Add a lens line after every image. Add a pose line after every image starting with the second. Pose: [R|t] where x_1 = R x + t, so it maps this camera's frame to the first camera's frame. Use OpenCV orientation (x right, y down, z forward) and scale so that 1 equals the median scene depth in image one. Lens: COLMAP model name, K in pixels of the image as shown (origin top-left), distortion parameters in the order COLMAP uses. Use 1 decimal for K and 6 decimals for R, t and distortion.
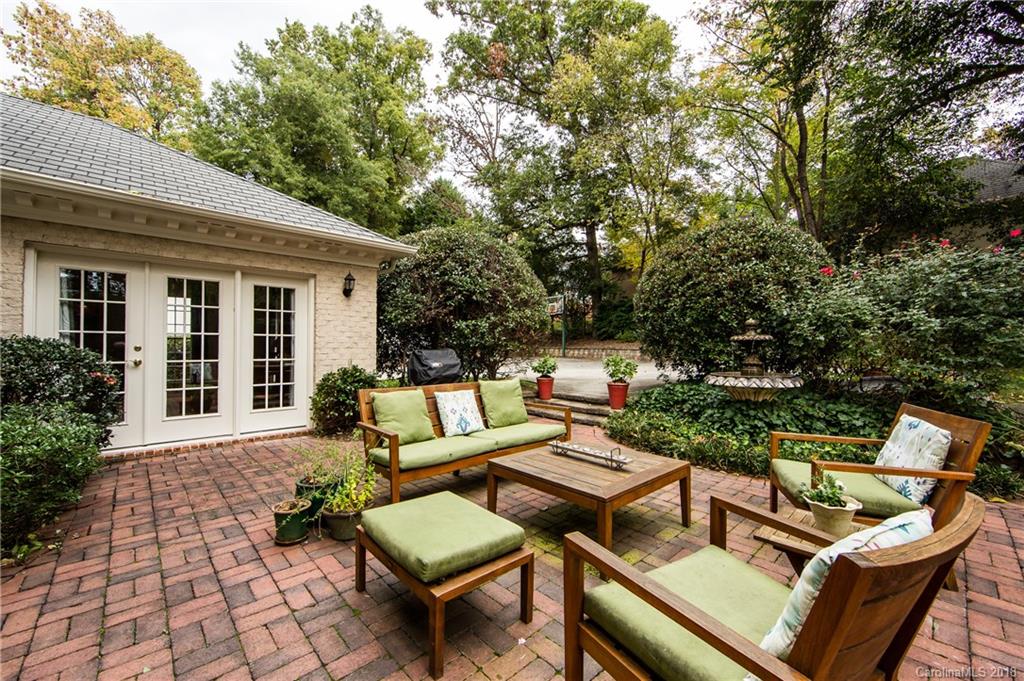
lens RADIAL K [[413.3, 0, 512.0], [0, 413.3, 340.5], [0, 0, 1]] dist [0.000002, 0.000002]
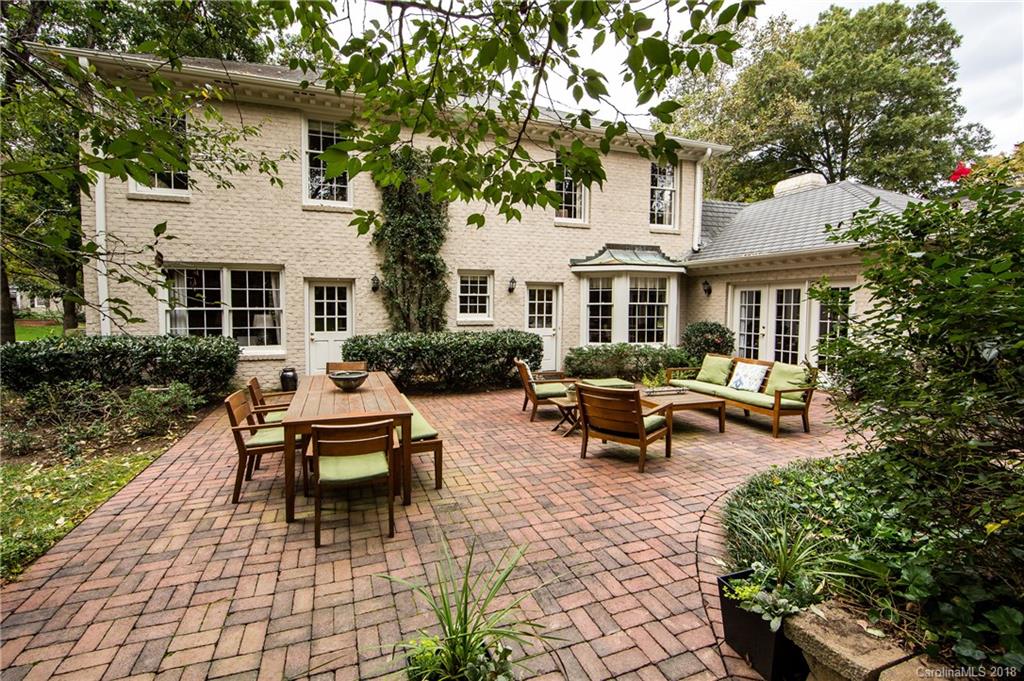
lens RADIAL K [[413.3, 0, 512.0], [0, 413.3, 340.5], [0, 0, 1]] dist [0.000002, 0.000002]
pose [[-0.426045, 0.033795, -0.904071, 1.352322], [-0.001249, 0.999279, 0.037942, 0.009657], [0.904701, 0.017294, -0.425695, 0.755262]]
